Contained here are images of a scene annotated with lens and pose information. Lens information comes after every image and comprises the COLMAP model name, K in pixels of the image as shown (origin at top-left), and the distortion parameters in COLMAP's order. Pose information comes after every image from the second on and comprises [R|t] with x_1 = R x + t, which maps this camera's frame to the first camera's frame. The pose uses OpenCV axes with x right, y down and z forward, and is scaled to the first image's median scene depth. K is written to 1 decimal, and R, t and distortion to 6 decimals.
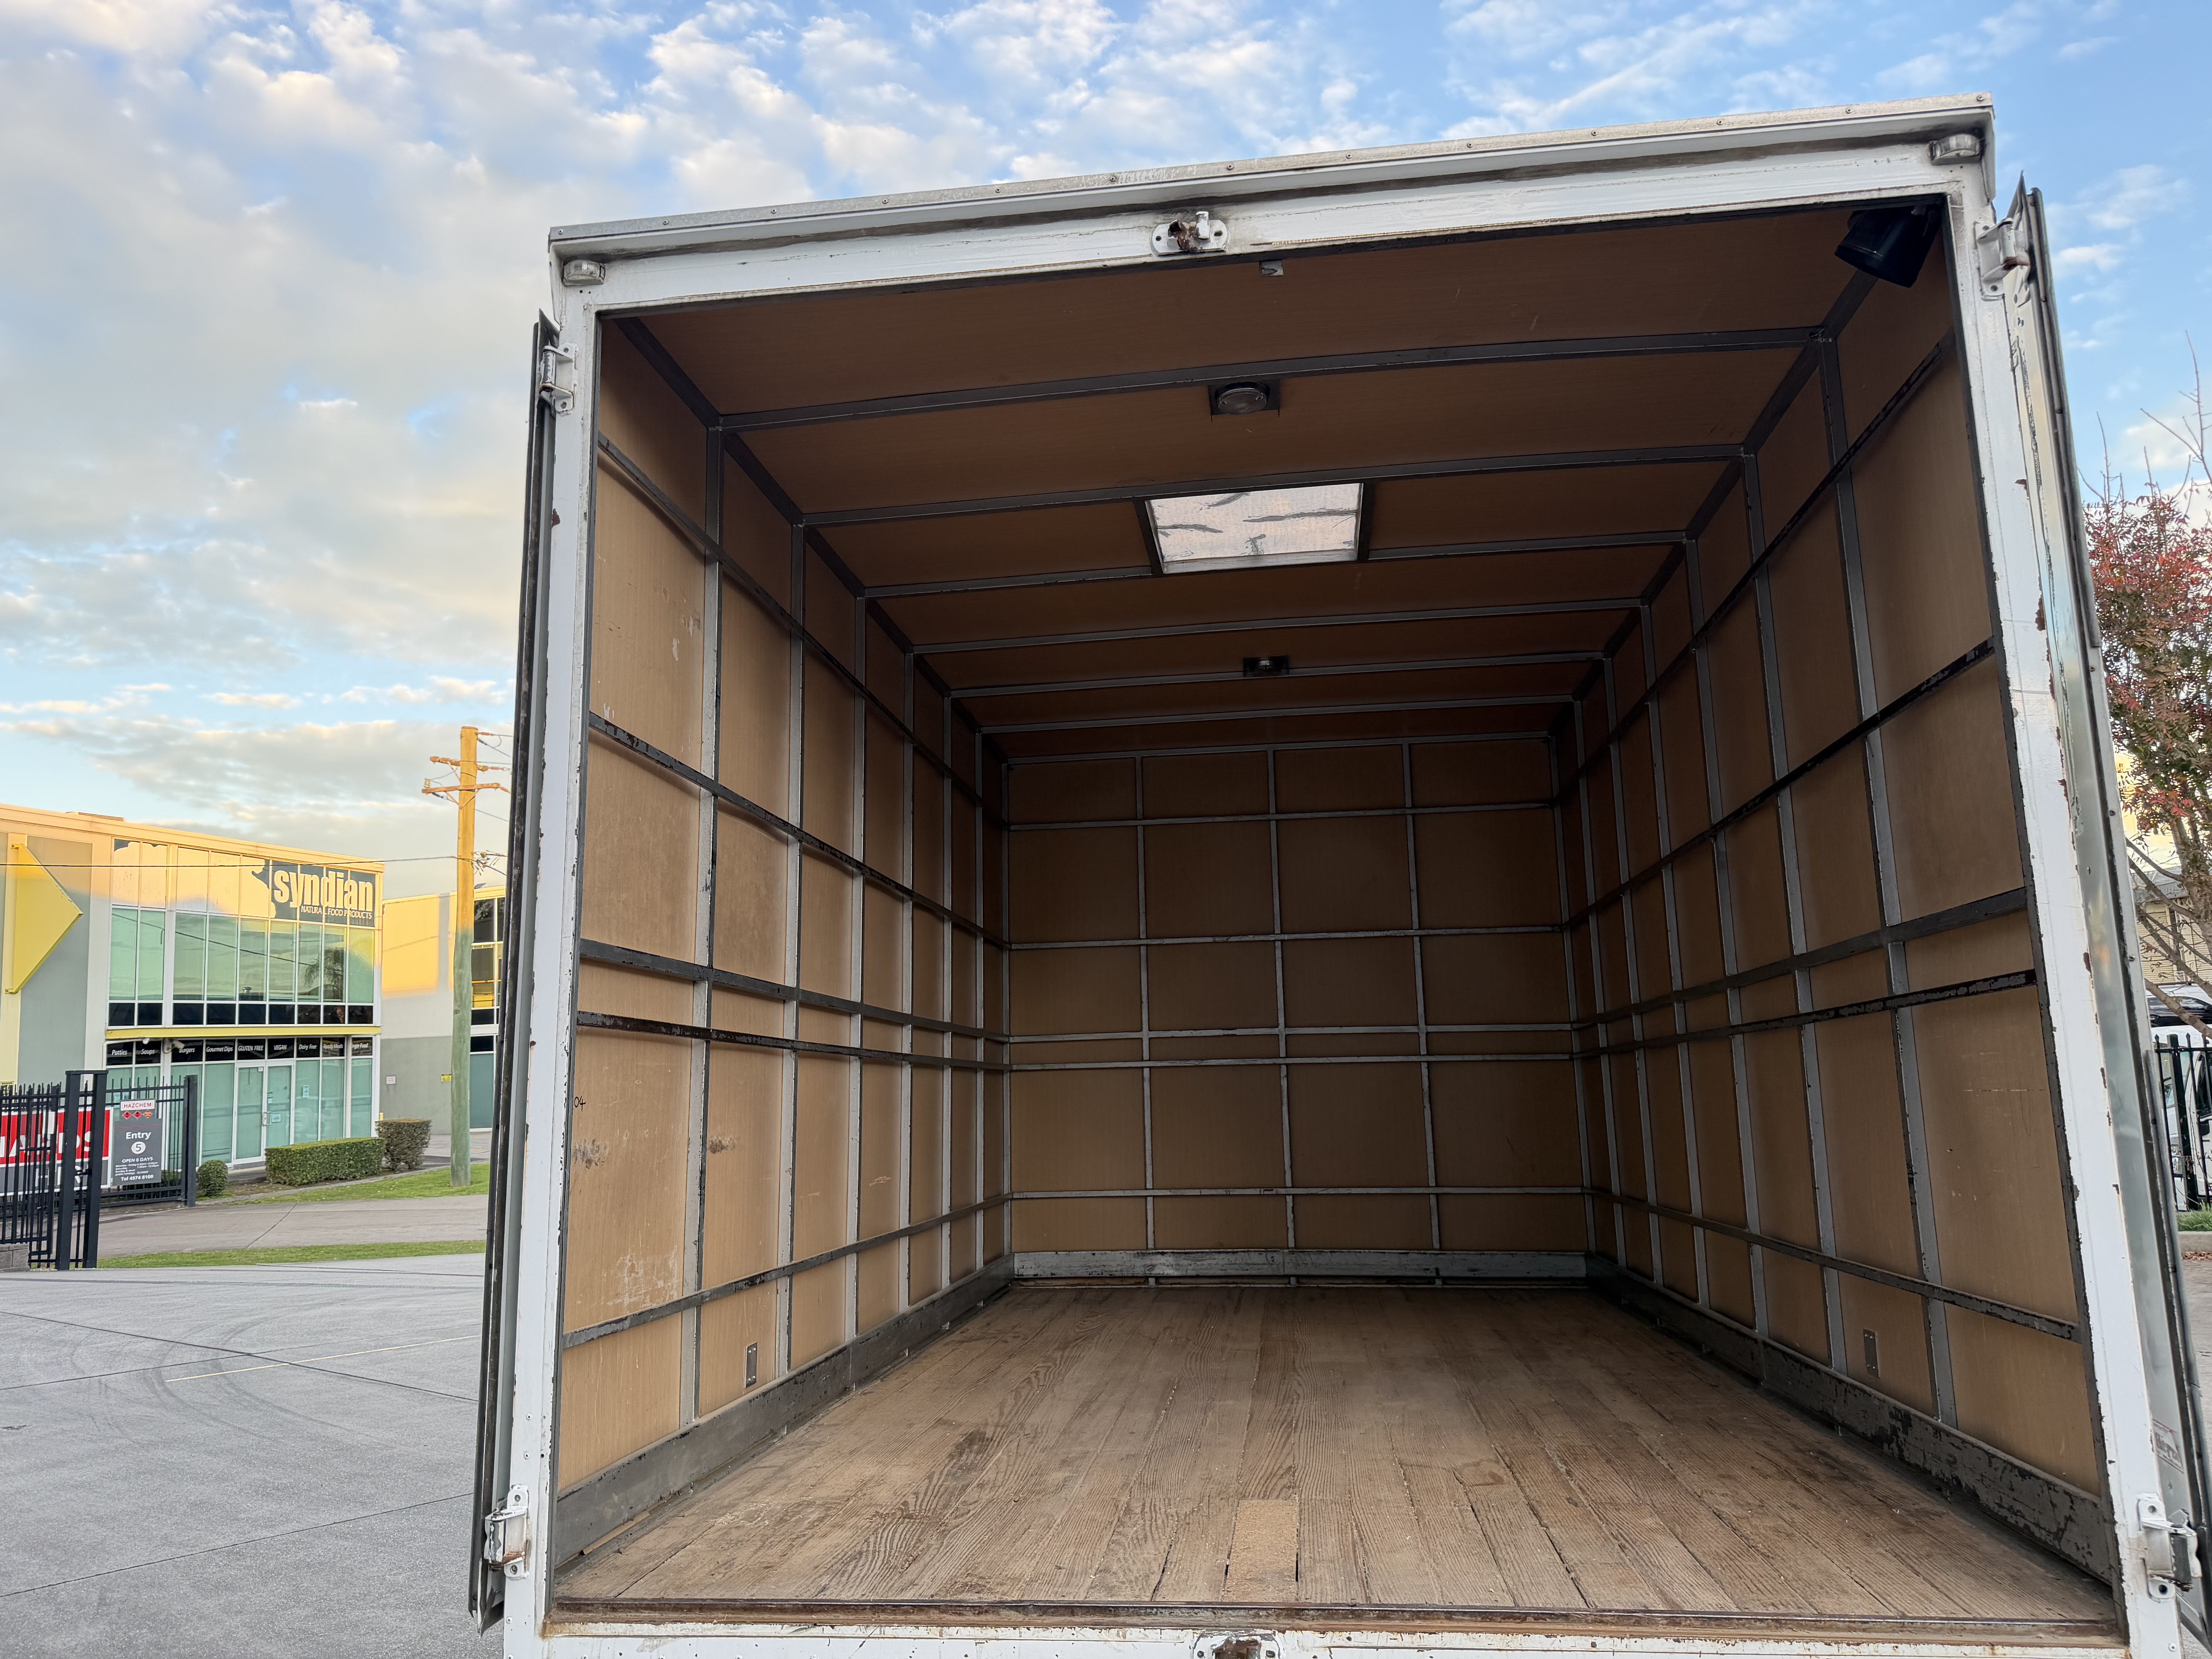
lens RADIAL K [[1546.9, 0, 1097.3], [0, 1546.9, 811.5], [0, 0, 1]] dist [0.051266, -0.073836]
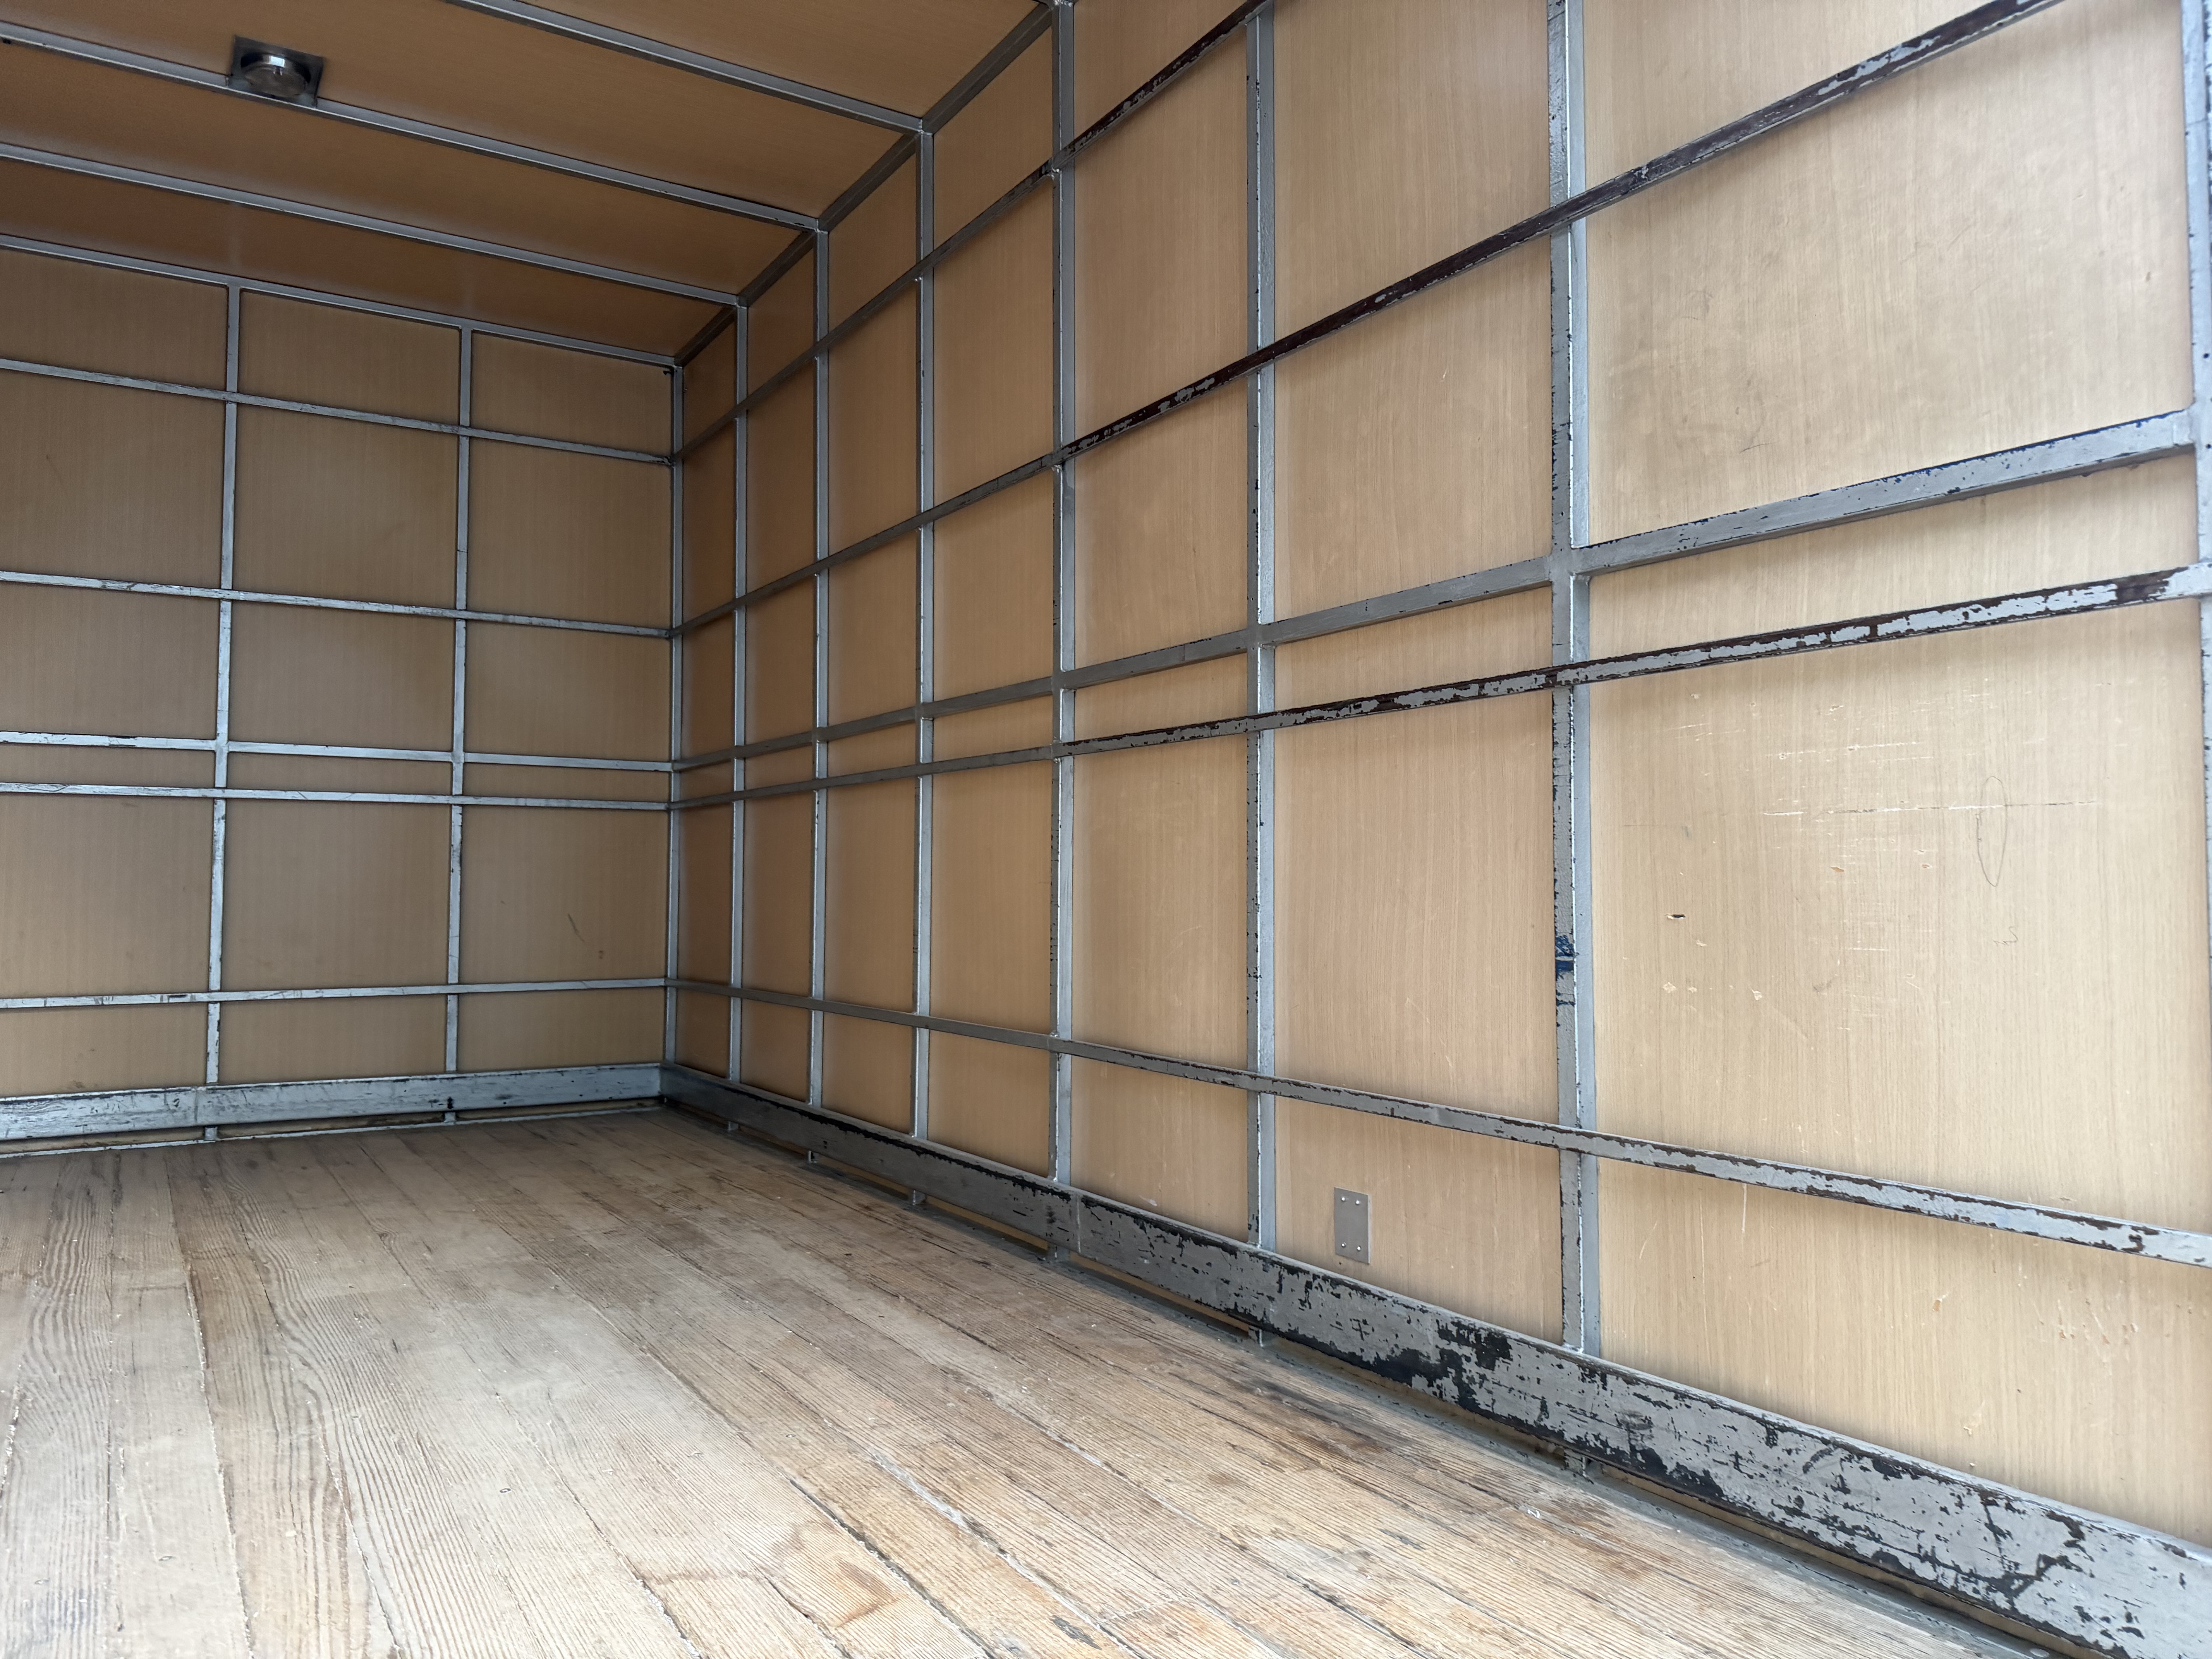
lens RADIAL K [[1546.9, 0, 1097.3], [0, 1546.9, 811.5], [0, 0, 1]] dist [0.051266, -0.073836]
pose [[0.775355, 0.046131, 0.629839, -0.001430], [-0.130147, 0.987592, 0.087882, 0.069587], [-0.617970, -0.150111, 0.771738, 0.308570]]
